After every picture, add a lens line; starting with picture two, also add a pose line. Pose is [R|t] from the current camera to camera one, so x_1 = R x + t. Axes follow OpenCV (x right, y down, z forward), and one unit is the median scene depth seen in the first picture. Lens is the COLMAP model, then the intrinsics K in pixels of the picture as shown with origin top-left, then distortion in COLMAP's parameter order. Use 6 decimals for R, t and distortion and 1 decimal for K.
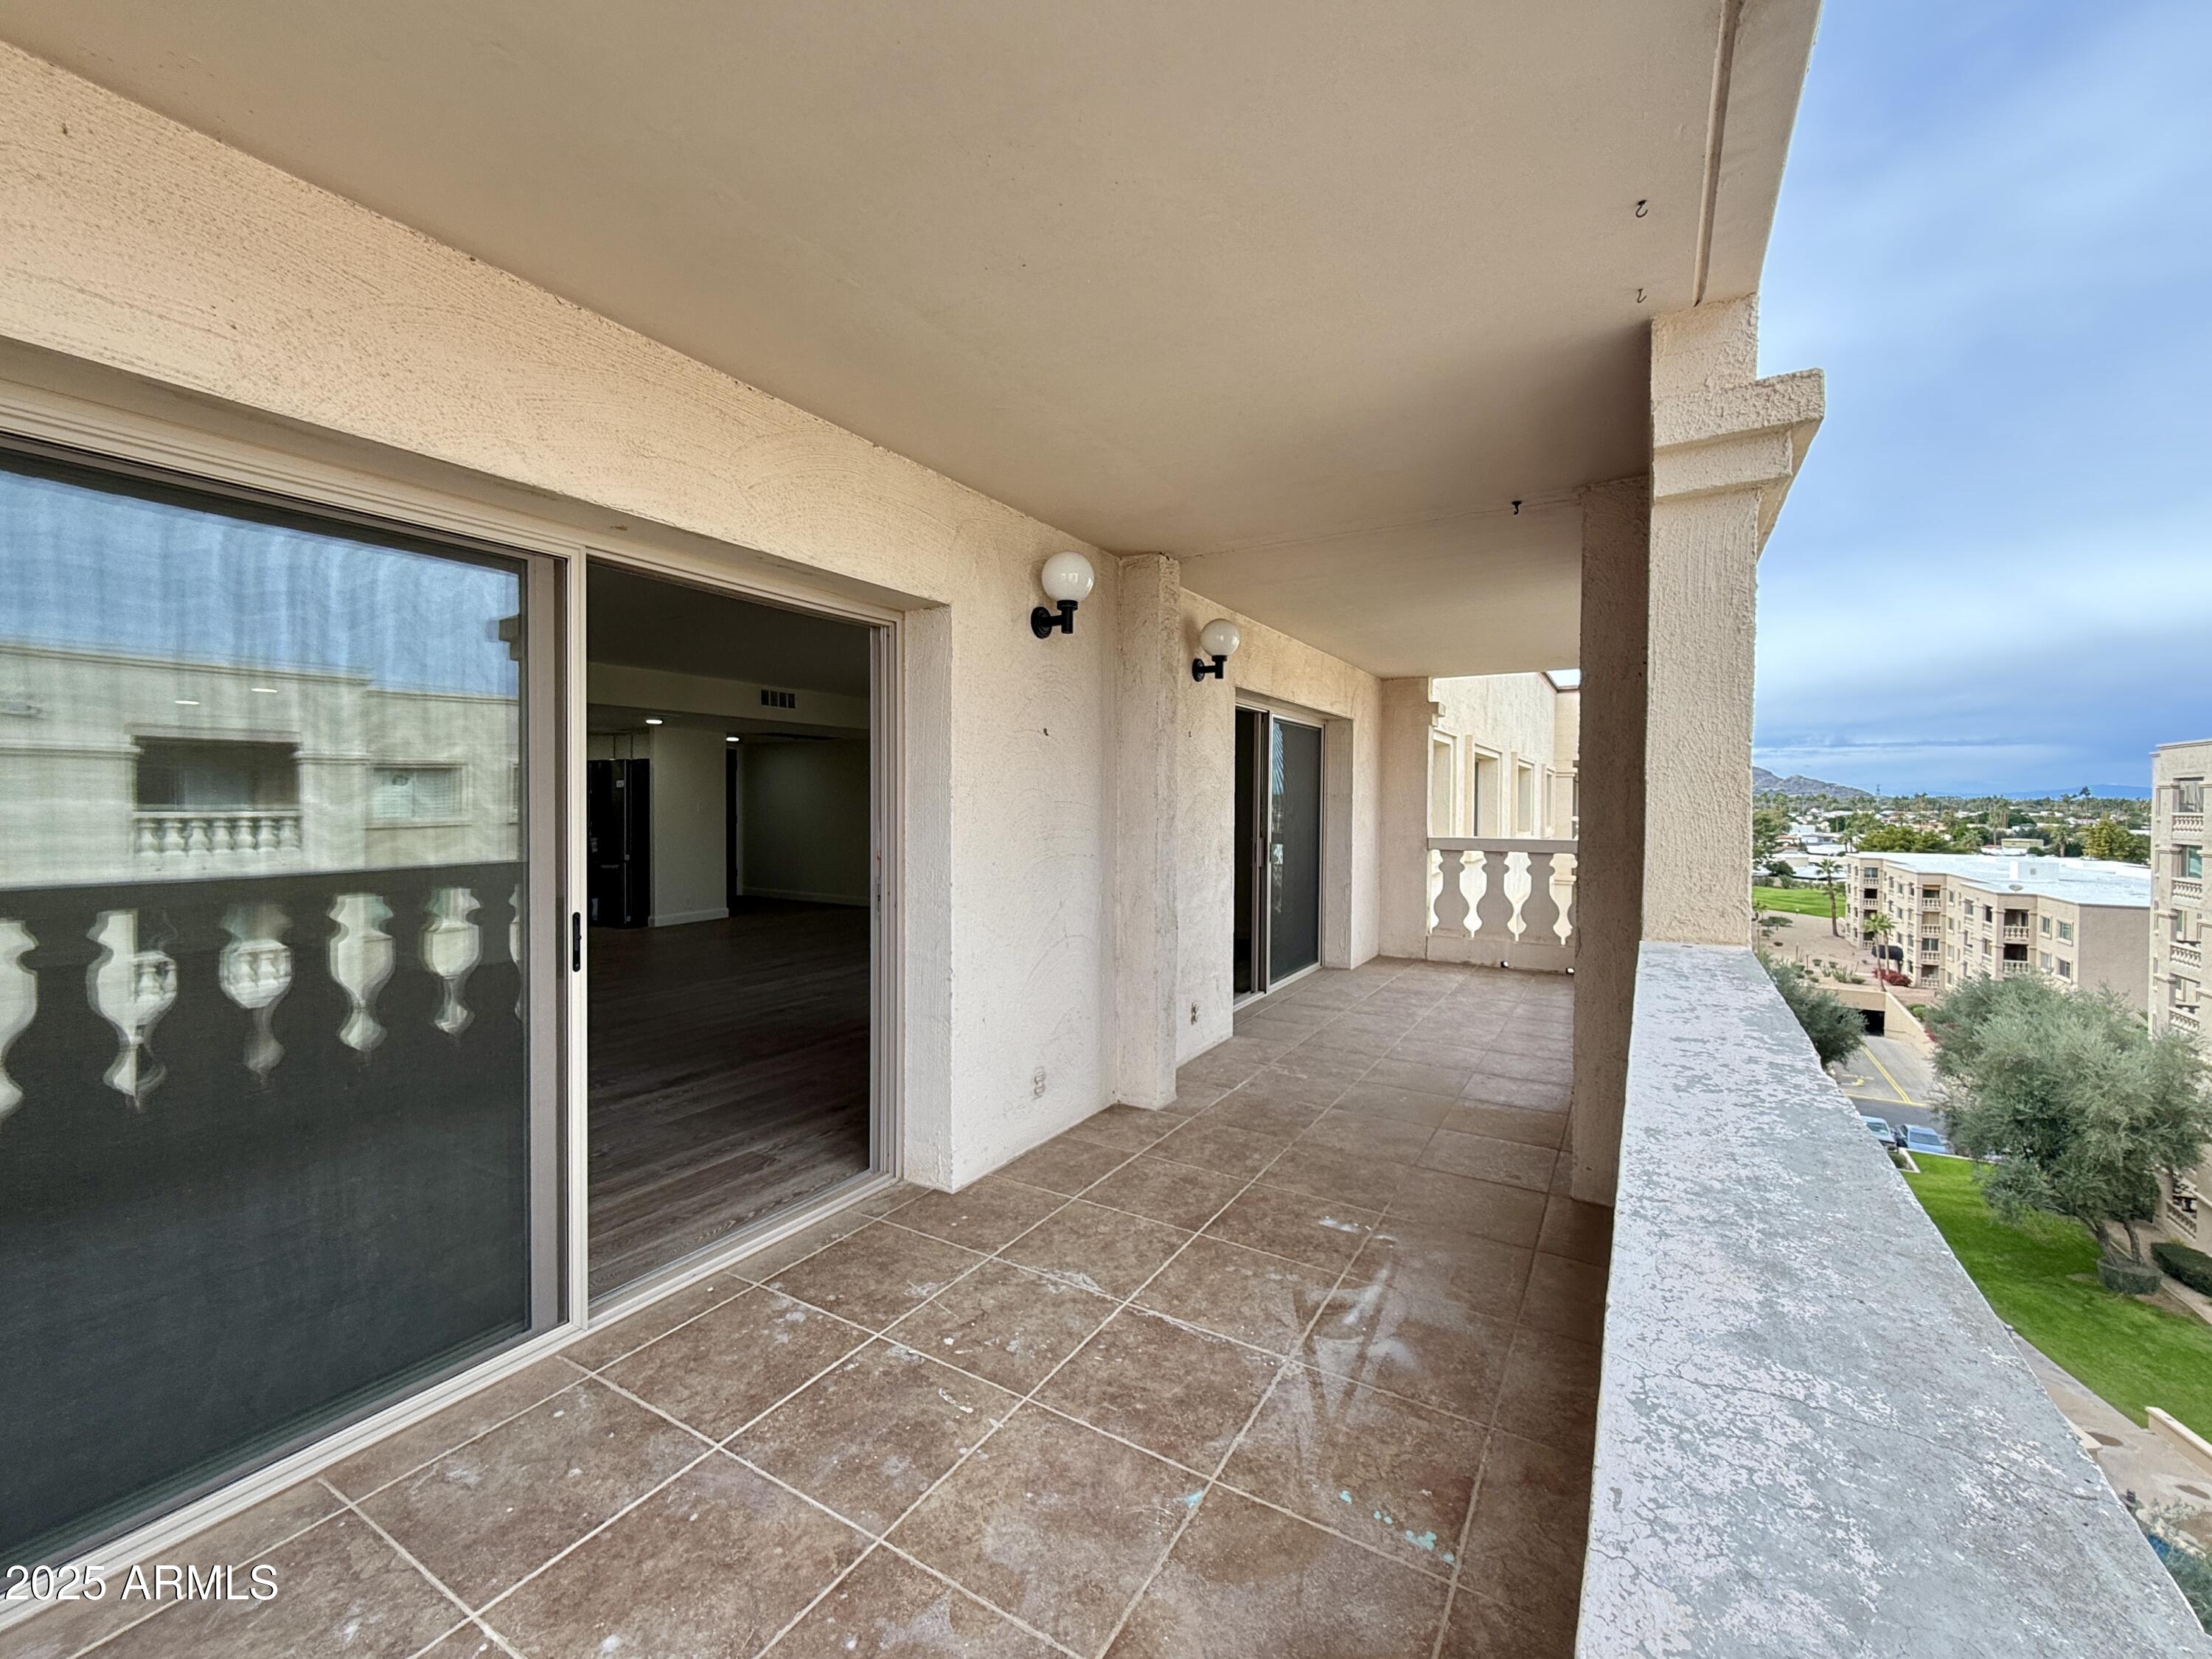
lens RADIAL K [[897.9, 0, 1095.0], [0, 897.9, 798.7], [0, 0, 1]] dist [-0.001117, 0.001743]
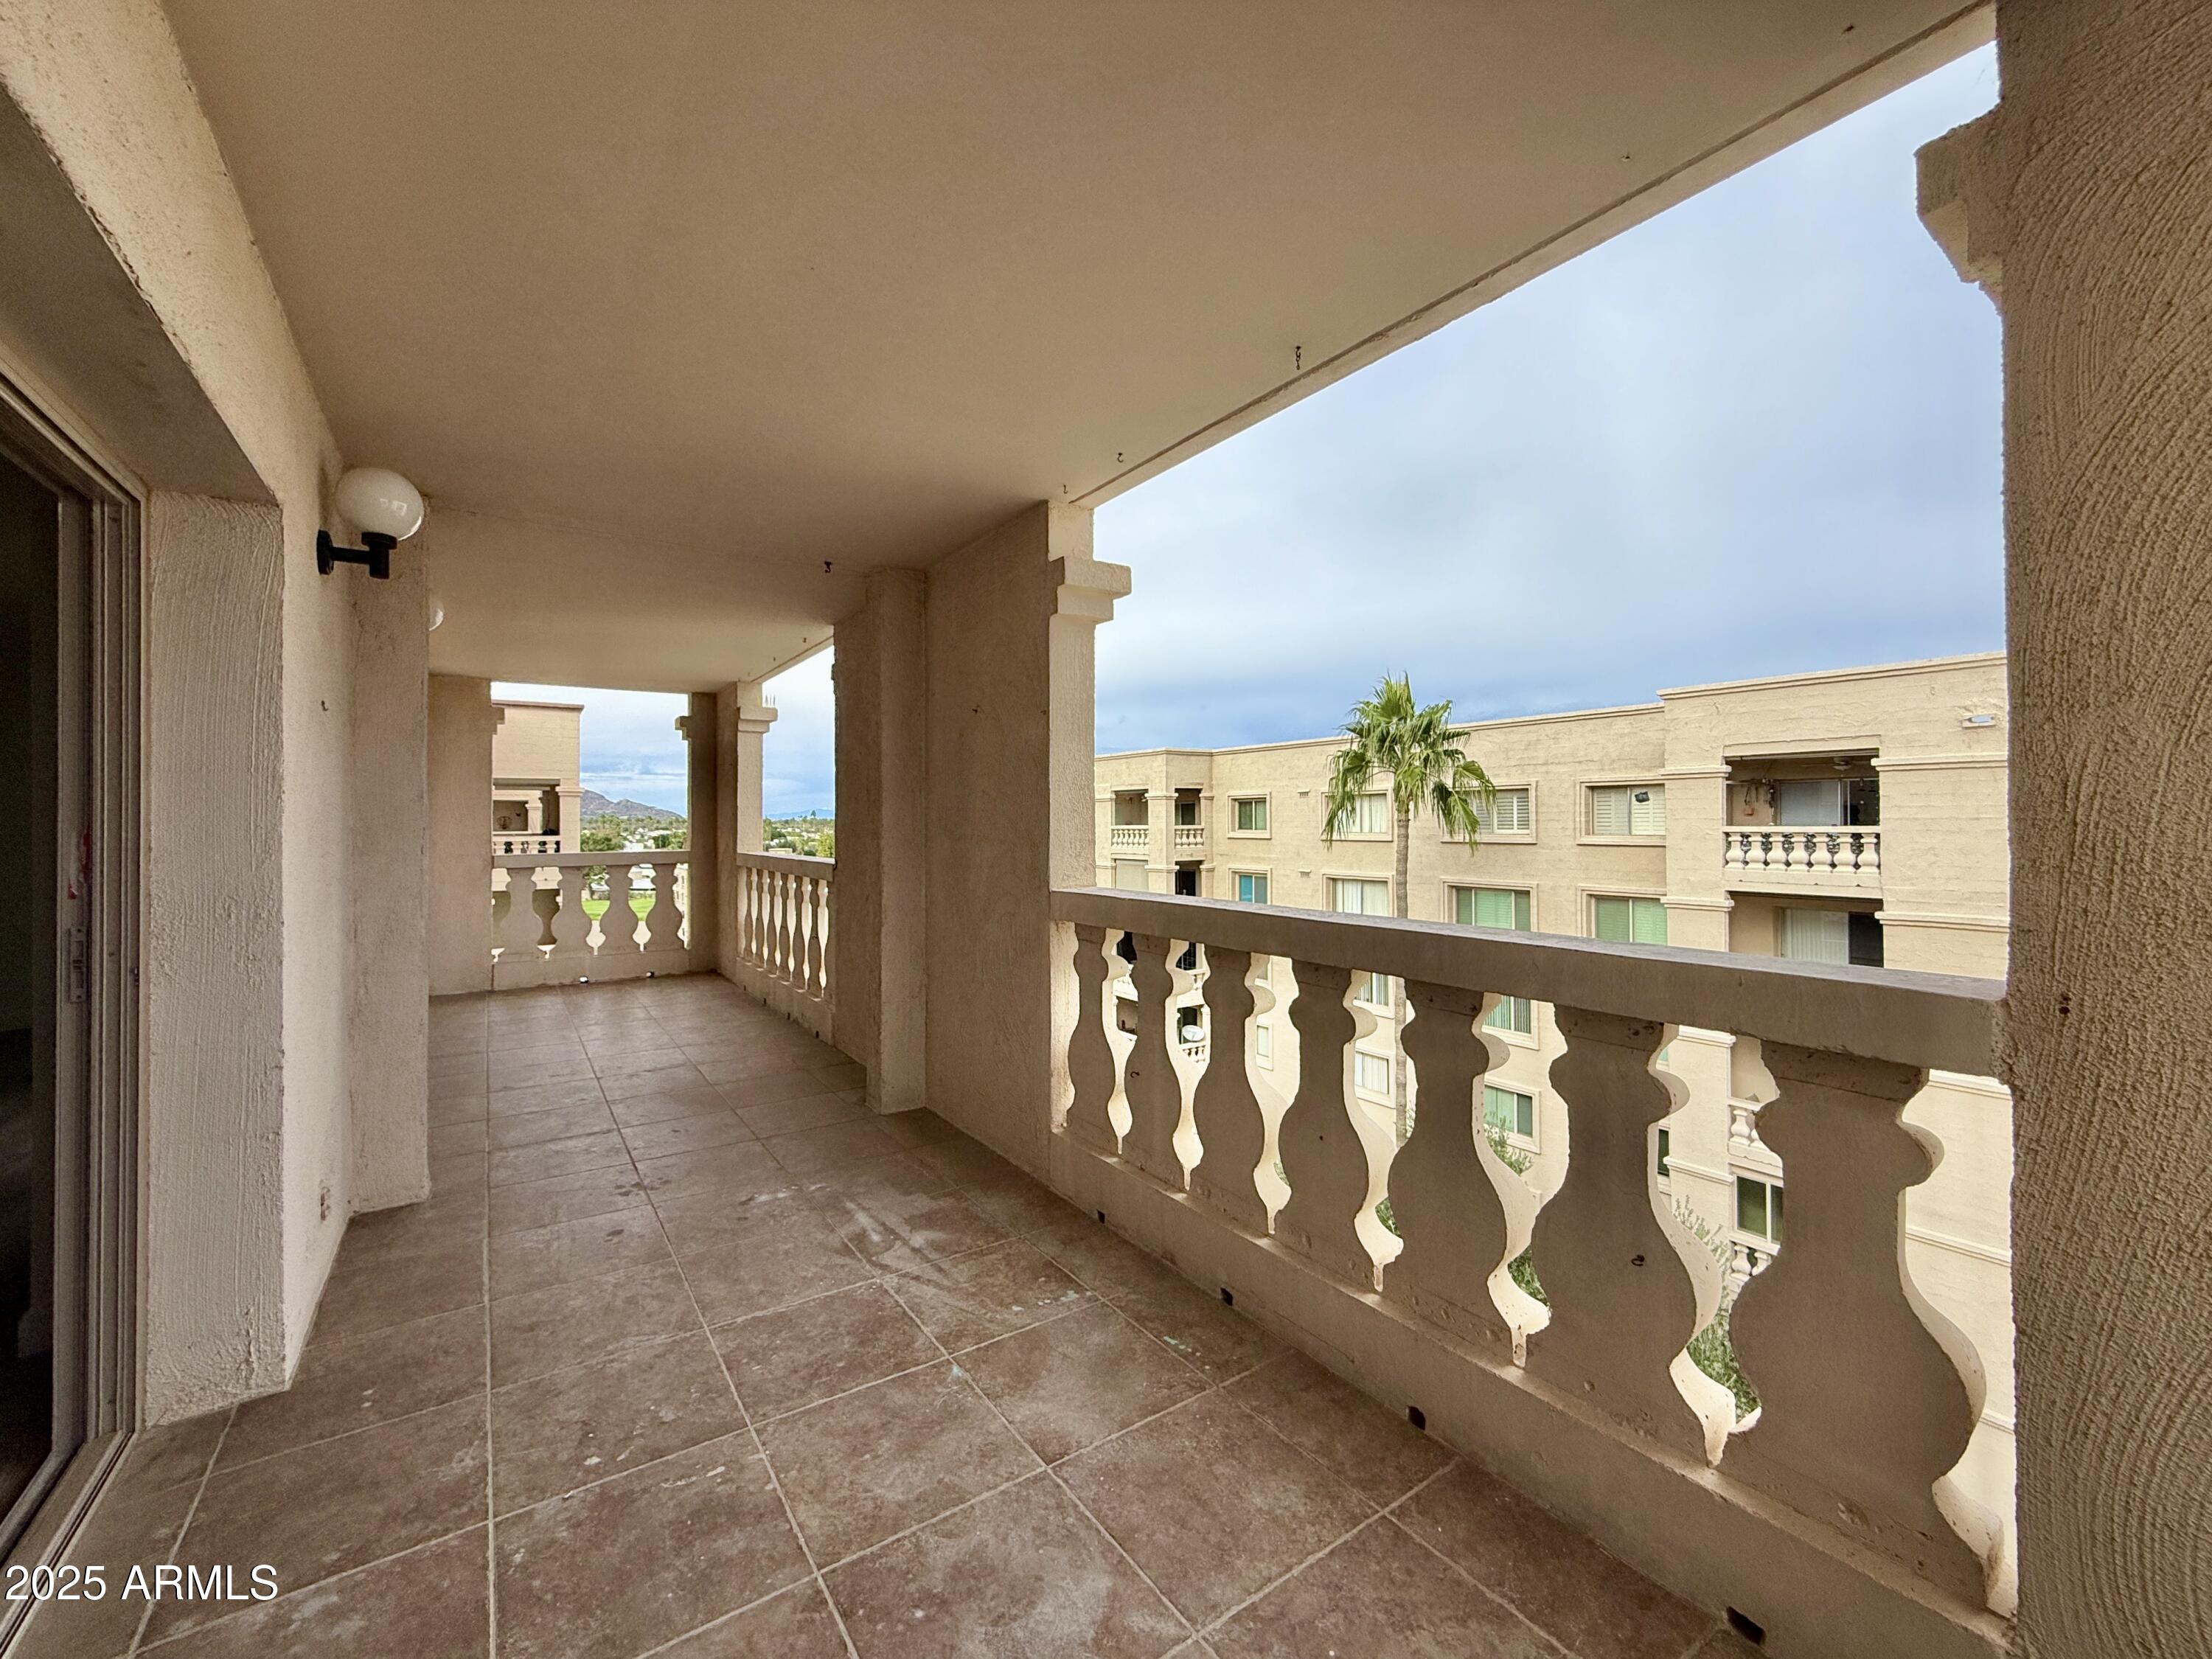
lens RADIAL K [[897.9, 0, 1078.9], [0, 897.9, 832.7], [0, 0, 1]] dist [-0.001117, 0.001743]
pose [[0.428109, -0.013823, 0.903622, -0.783886], [0.001533, 0.999893, 0.014569, 0.024853], [-0.903726, -0.004851, 0.428084, 0.283224]]
